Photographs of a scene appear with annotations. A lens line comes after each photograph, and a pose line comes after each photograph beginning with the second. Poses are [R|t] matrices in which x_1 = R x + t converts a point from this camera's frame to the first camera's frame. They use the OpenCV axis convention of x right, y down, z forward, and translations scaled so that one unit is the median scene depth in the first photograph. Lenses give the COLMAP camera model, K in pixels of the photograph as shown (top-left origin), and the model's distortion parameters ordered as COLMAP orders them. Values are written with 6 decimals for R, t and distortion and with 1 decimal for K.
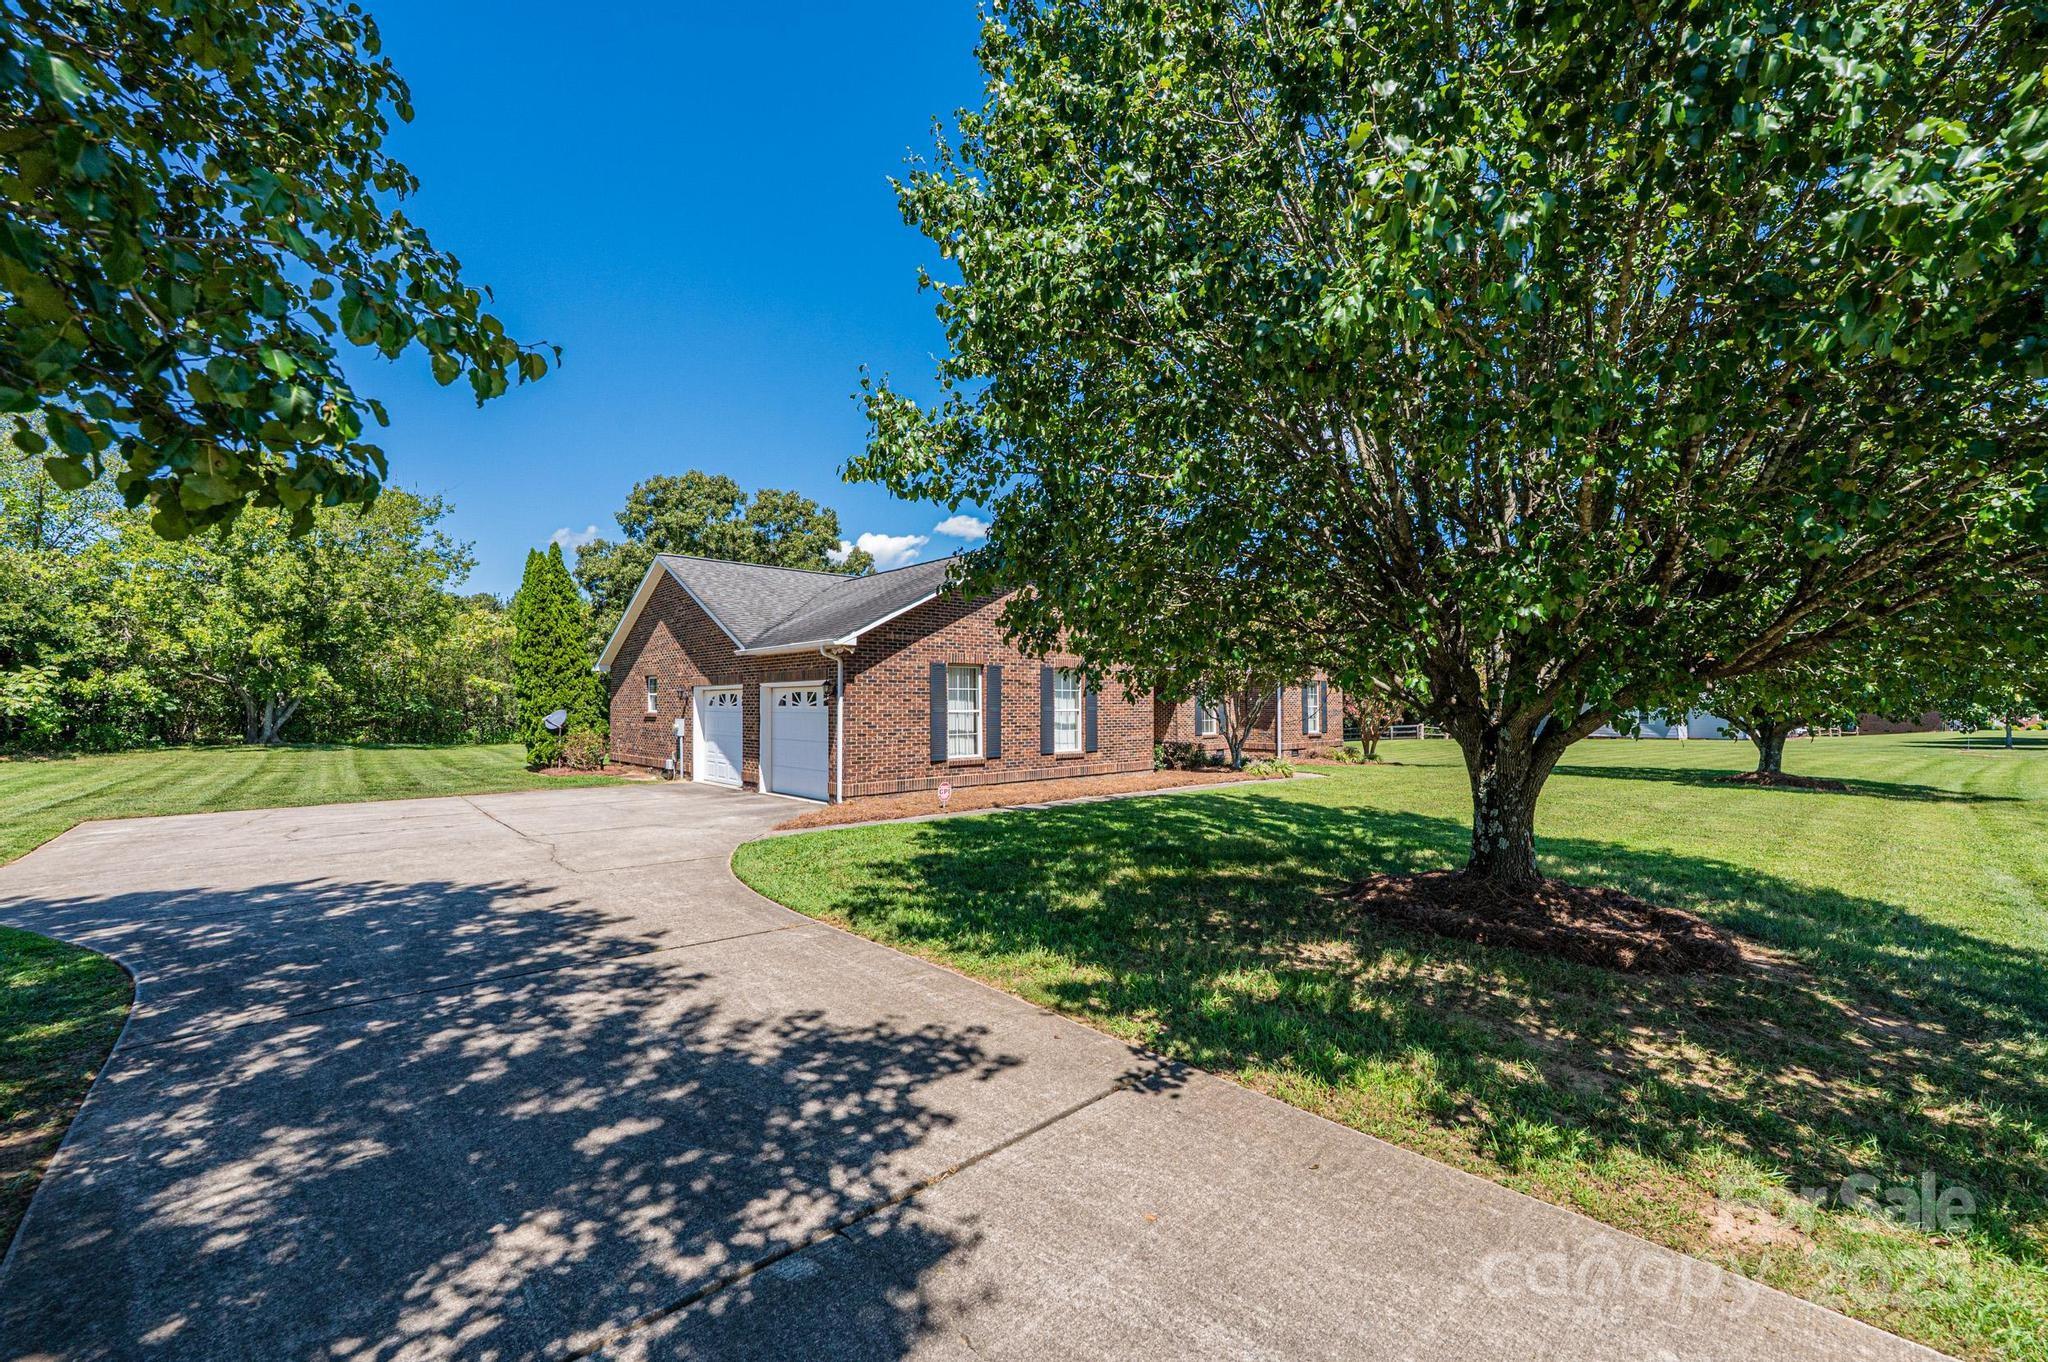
lens RADIAL K [[814.9, 0, 1024.4], [0, 814.9, 687.0], [0, 0, 1]] dist [0.001201, -0.000405]
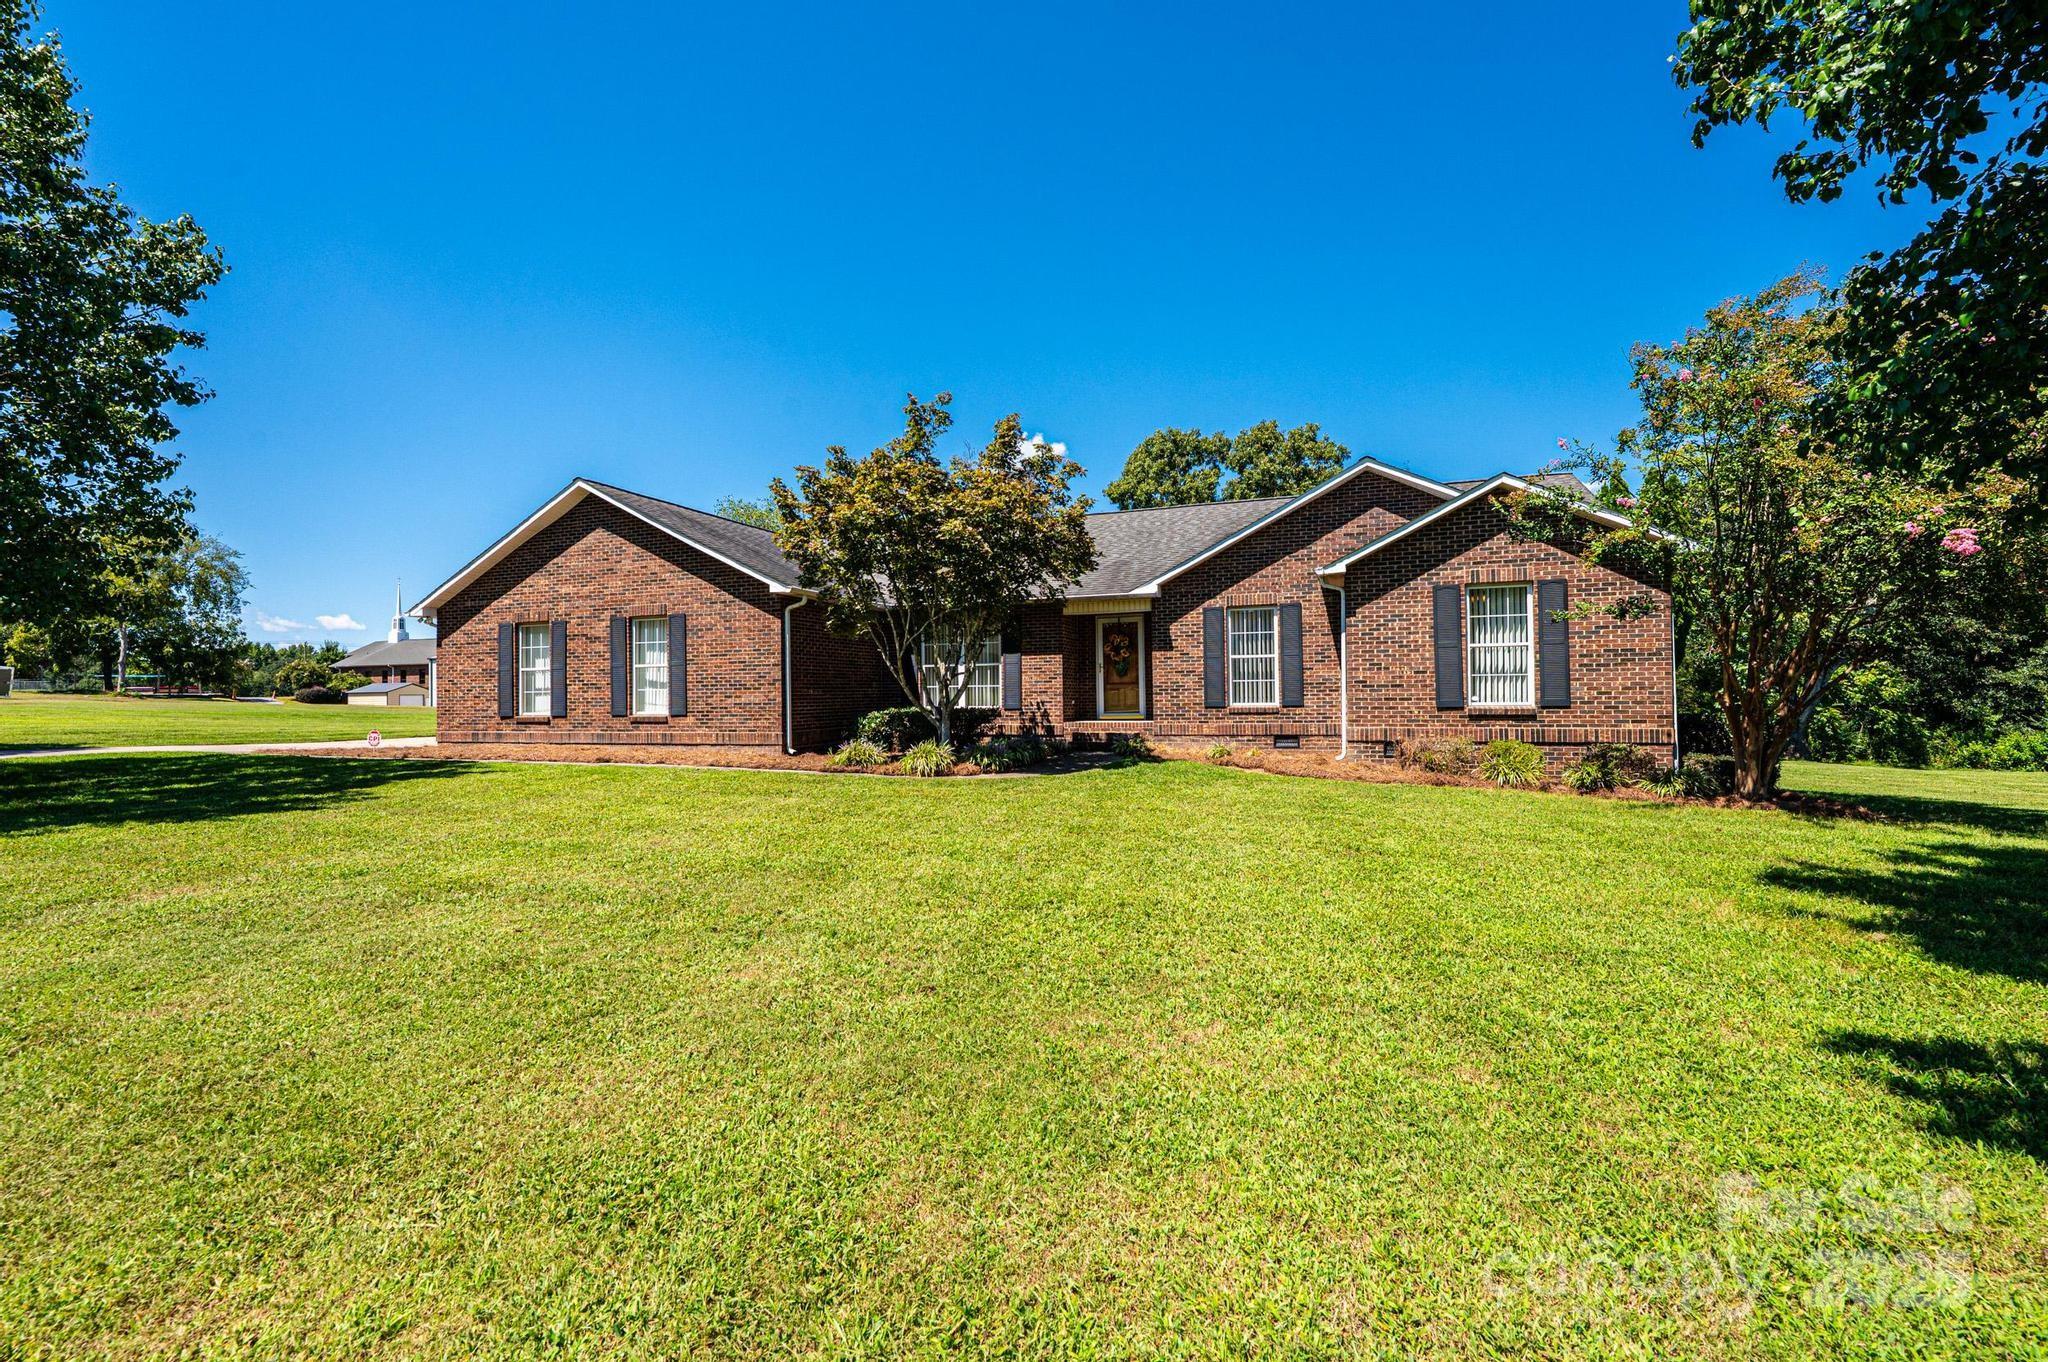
lens RADIAL K [[859.3, 0, 1028.9], [0, 859.3, 686.9], [0, 0, 1]] dist [-0.004853, 0.000218]
pose [[0.464768, -0.007748, -0.885399, 1.048501], [0.031853, 0.999461, 0.007974, 0.057202], [0.884860, -0.031909, 0.464764, 0.951204]]
